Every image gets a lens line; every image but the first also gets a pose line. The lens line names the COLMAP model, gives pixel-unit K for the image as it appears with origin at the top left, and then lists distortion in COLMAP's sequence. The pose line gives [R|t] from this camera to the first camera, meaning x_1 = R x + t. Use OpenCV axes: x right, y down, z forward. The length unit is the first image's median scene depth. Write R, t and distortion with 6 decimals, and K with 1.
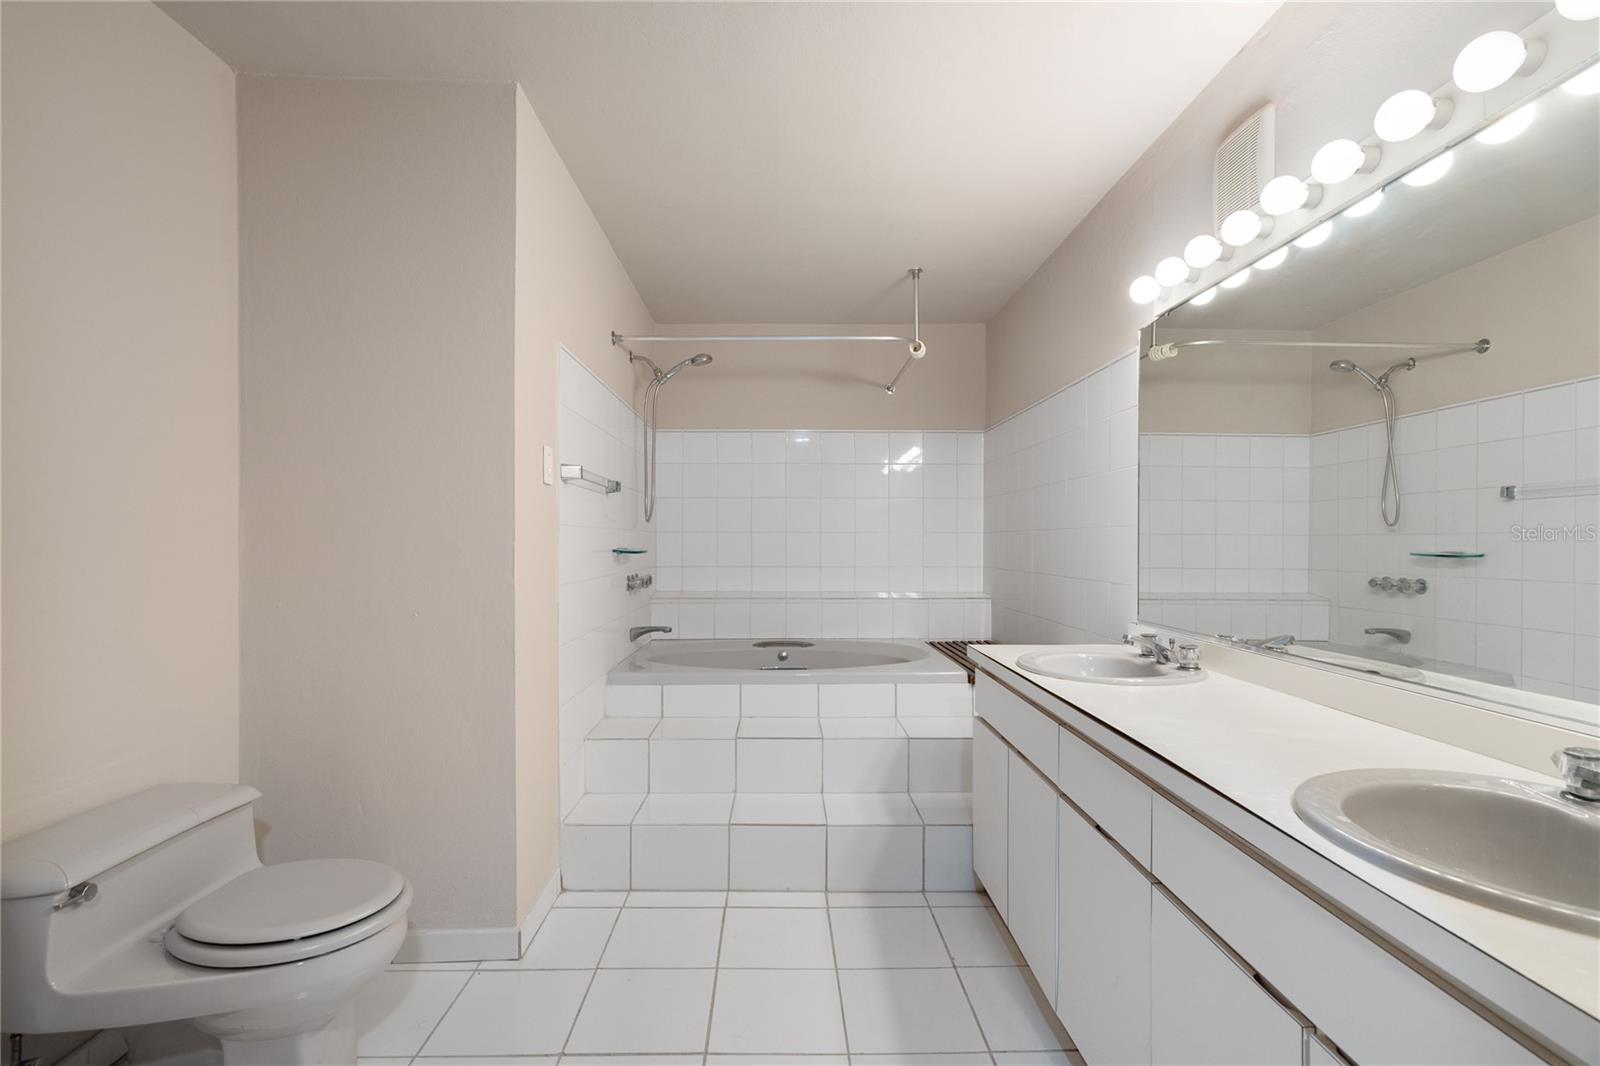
lens RADIAL K [[724.5, 0, 792.9], [0, 724.5, 533.8], [0, 0, 1]] dist [-0.001840, 0.000745]
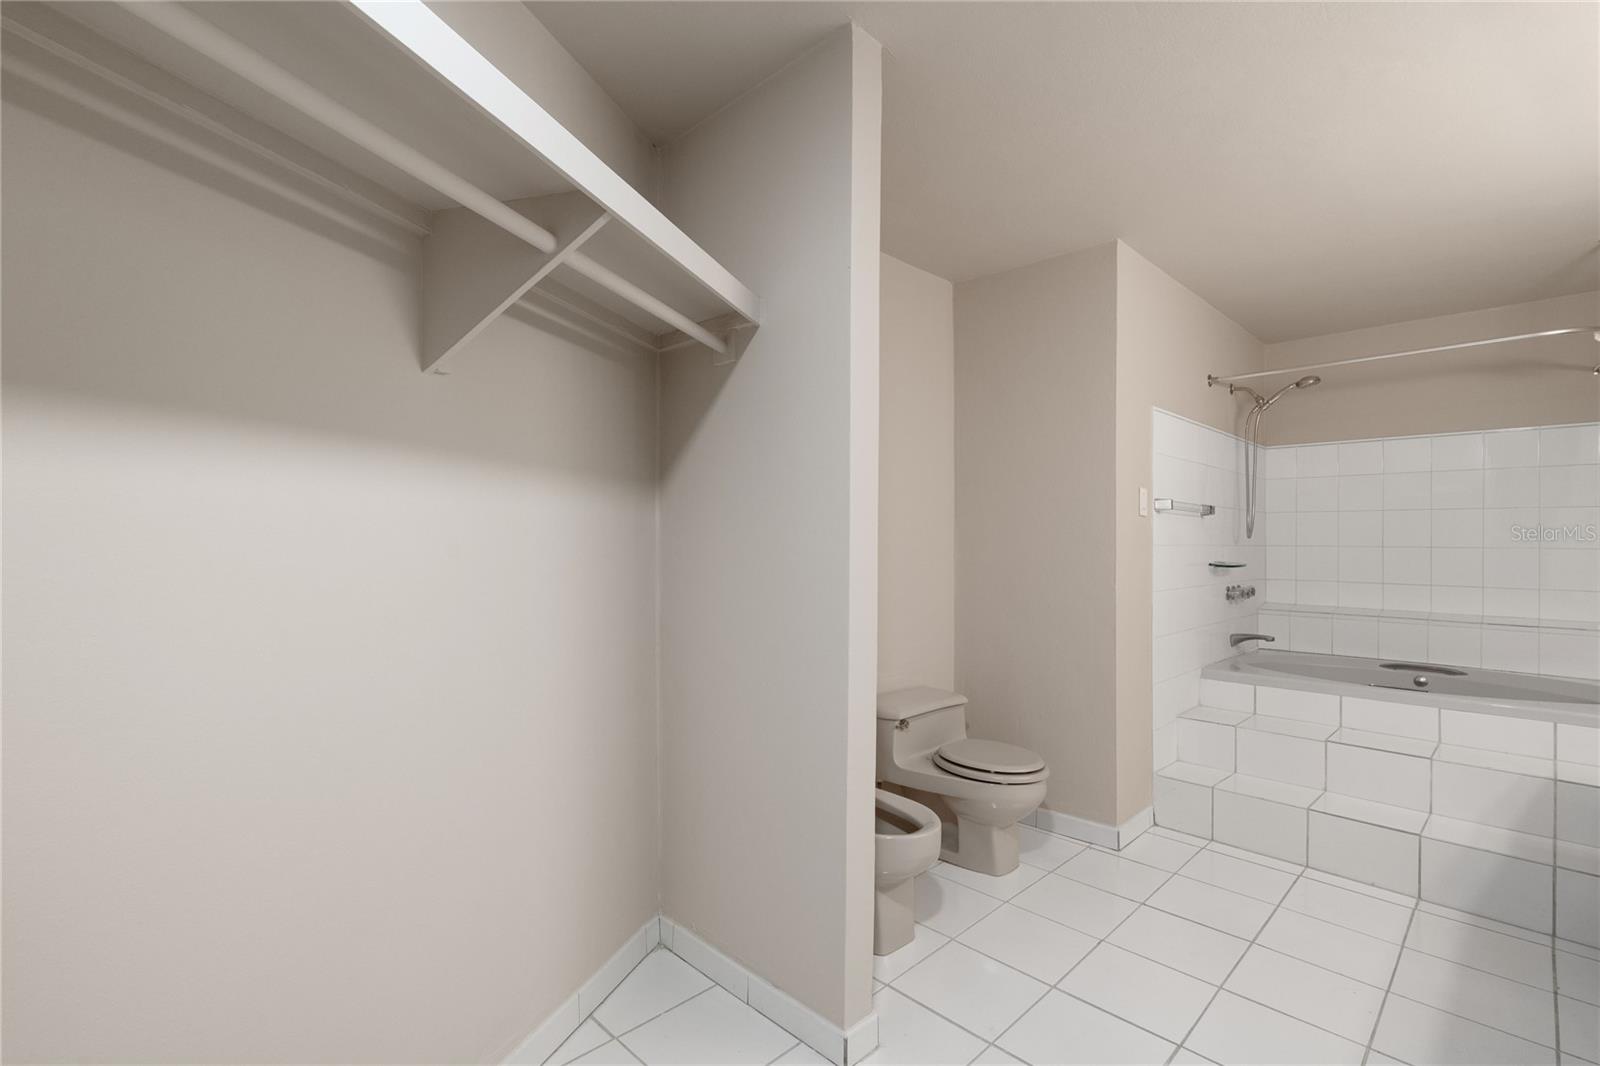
lens RADIAL K [[742.4, 0, 790.4], [0, 742.4, 531.7], [0, 0, 1]] dist [-0.010776, 0.009169]
pose [[0.688115, -0.001406, -0.725600, 0.154947], [-0.000911, 0.999996, -0.002801, -0.025875], [0.725601, 0.002588, 0.688111, -0.311002]]
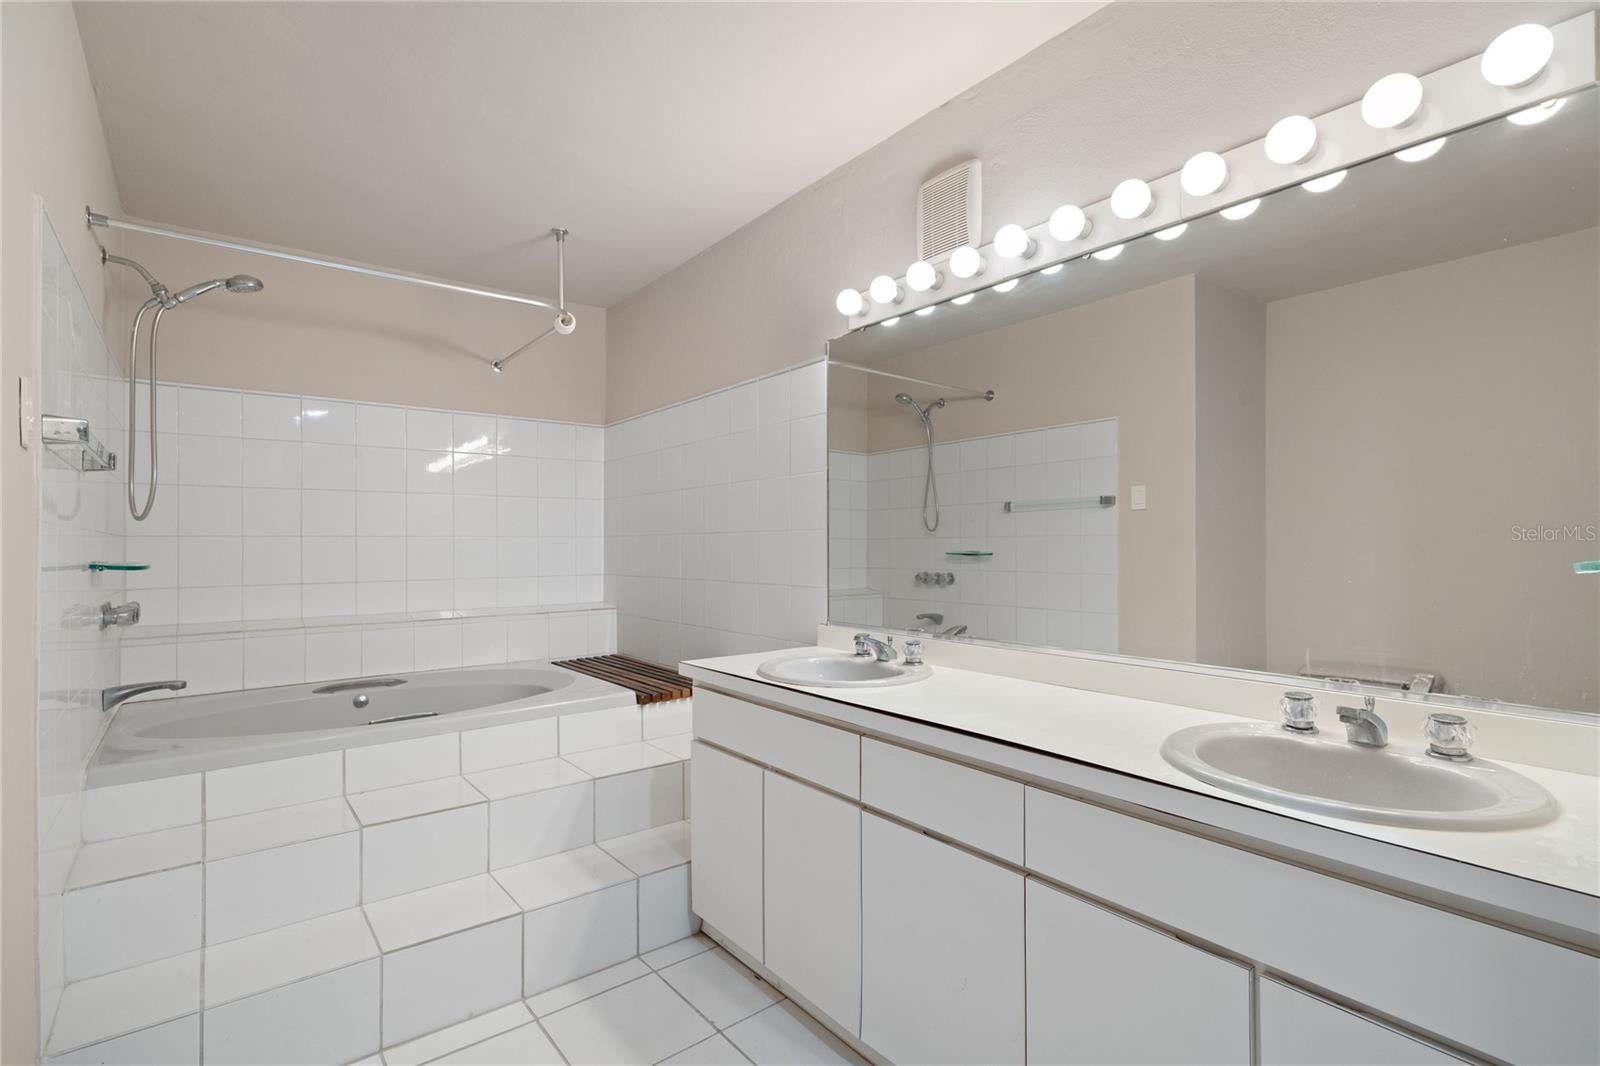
lens RADIAL K [[744.8, 0, 800.0], [0, 744.8, 533.0], [0, 0, 1]] dist [-0.000802, 0.000840]
pose [[0.791745, 0.002800, 0.610846, -0.162348], [0.001899, 0.999973, -0.007045, 0.001123], [-0.610849, 0.006738, 0.791718, 0.144341]]
